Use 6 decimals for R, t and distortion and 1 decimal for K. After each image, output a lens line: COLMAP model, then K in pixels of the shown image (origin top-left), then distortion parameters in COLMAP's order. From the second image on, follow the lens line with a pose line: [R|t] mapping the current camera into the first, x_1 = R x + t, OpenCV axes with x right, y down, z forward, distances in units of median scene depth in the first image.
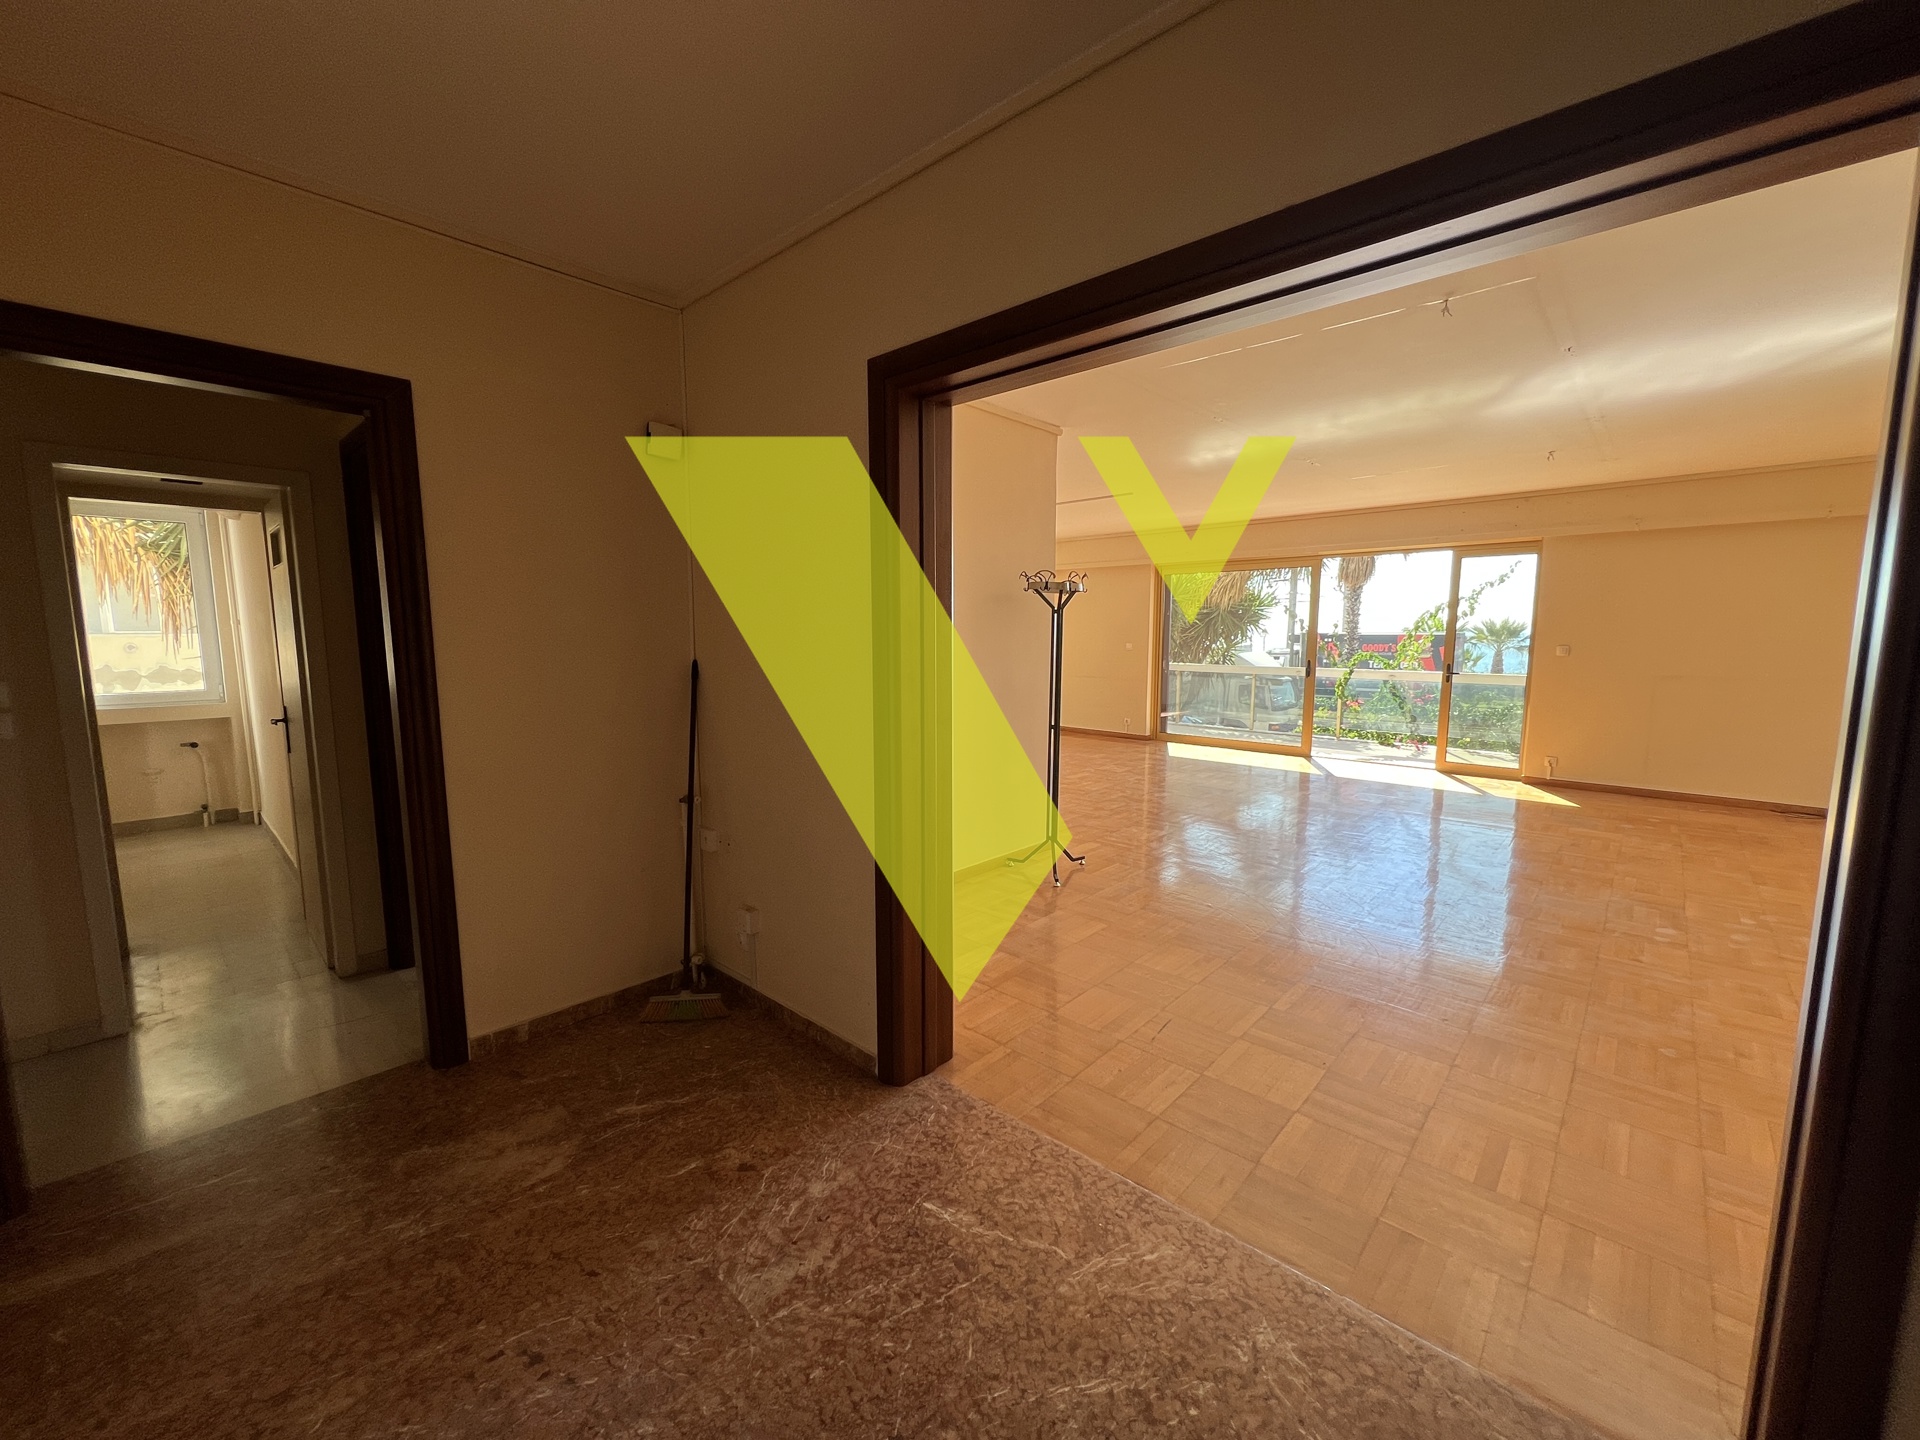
lens RADIAL K [[766.0, 0, 961.3], [0, 766.0, 721.4], [0, 0, 1]] dist [-0.003917, 0.000786]
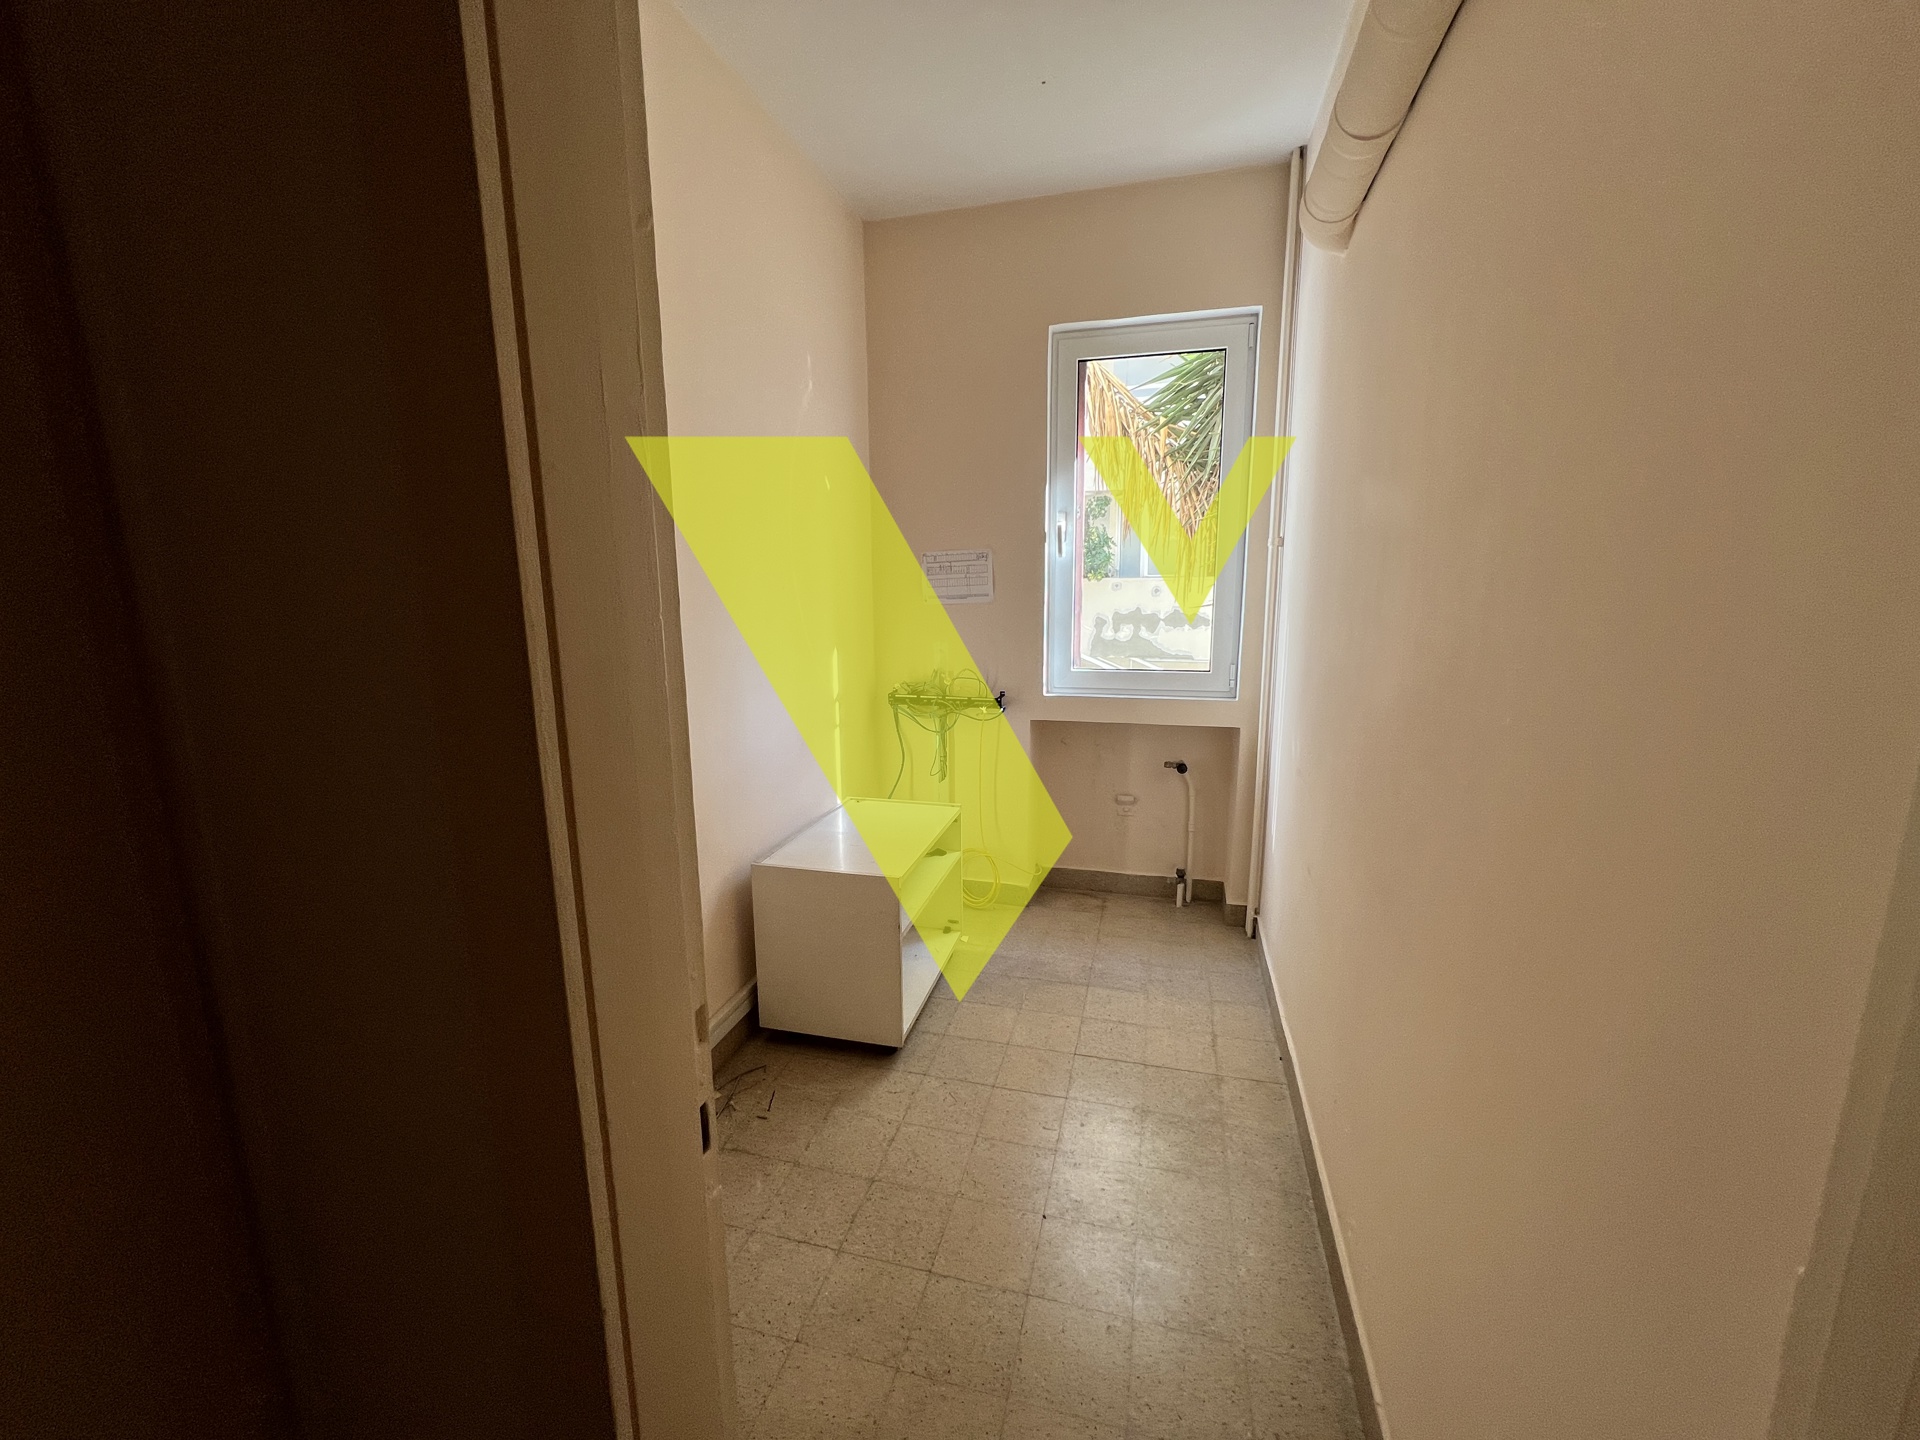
lens RADIAL K [[766.0, 0, 960.0], [0, 766.0, 717.2], [0, 0, 1]] dist [-0.003917, 0.000786]
pose [[0.465457, 0.154685, -0.871449, -1.022067], [-0.099101, 0.987526, 0.122358, -0.101920], [0.879505, 0.029409, 0.474980, 1.008280]]
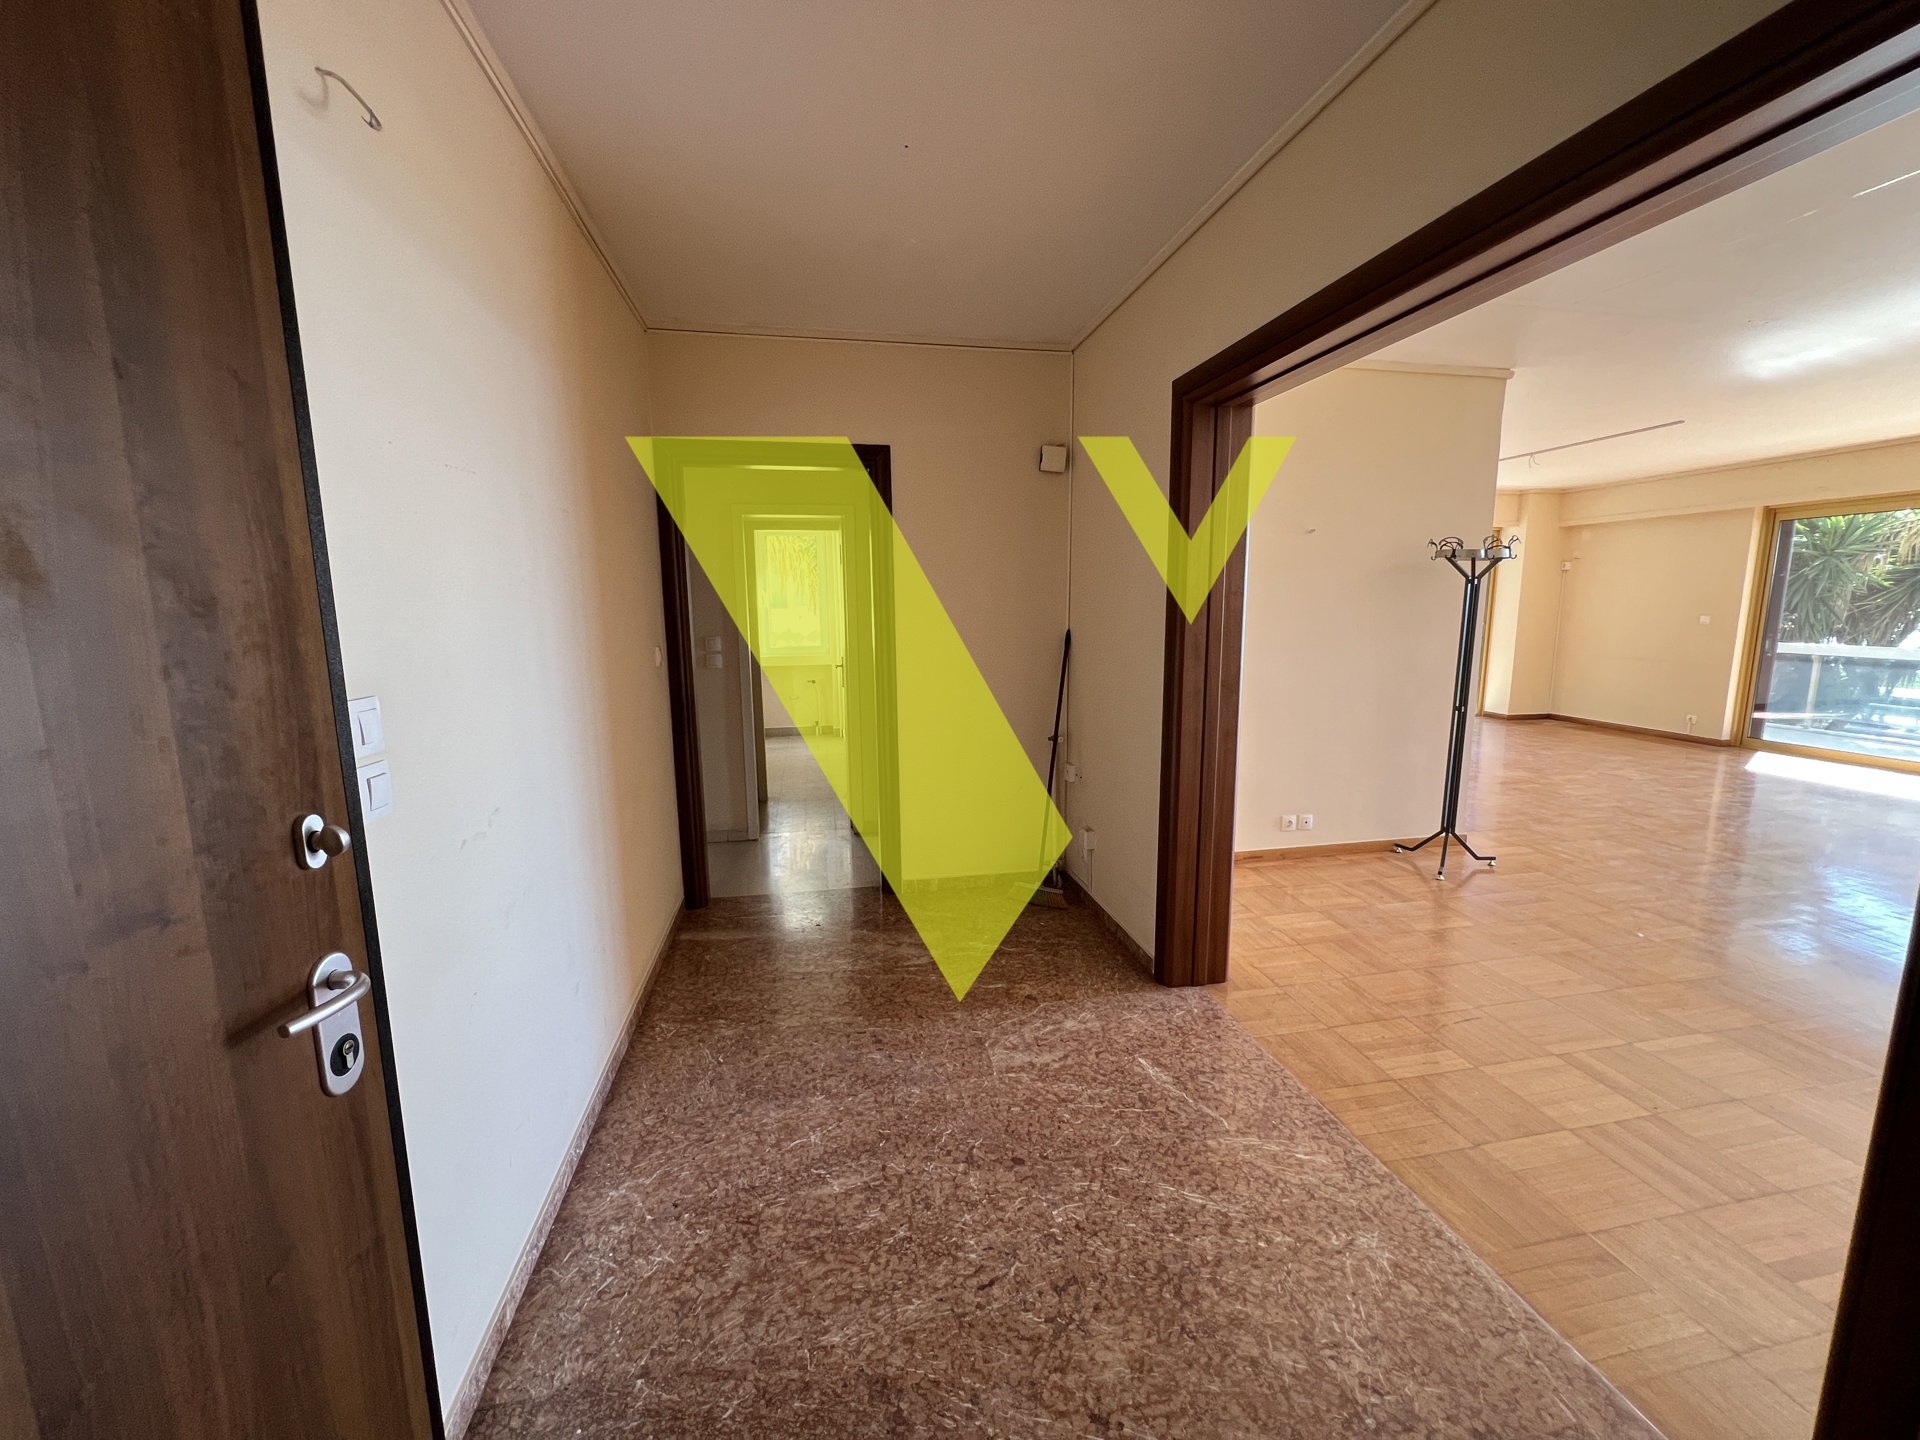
lens RADIAL K [[766.0, 0, 958.5], [0, 766.0, 724.4], [0, 0, 1]] dist [-0.003917, 0.000786]
pose [[0.803633, 0.084753, -0.589060, 0.321195], [-0.060881, 0.996322, 0.060291, 0.013066], [0.592003, -0.012590, 0.805837, -0.155442]]
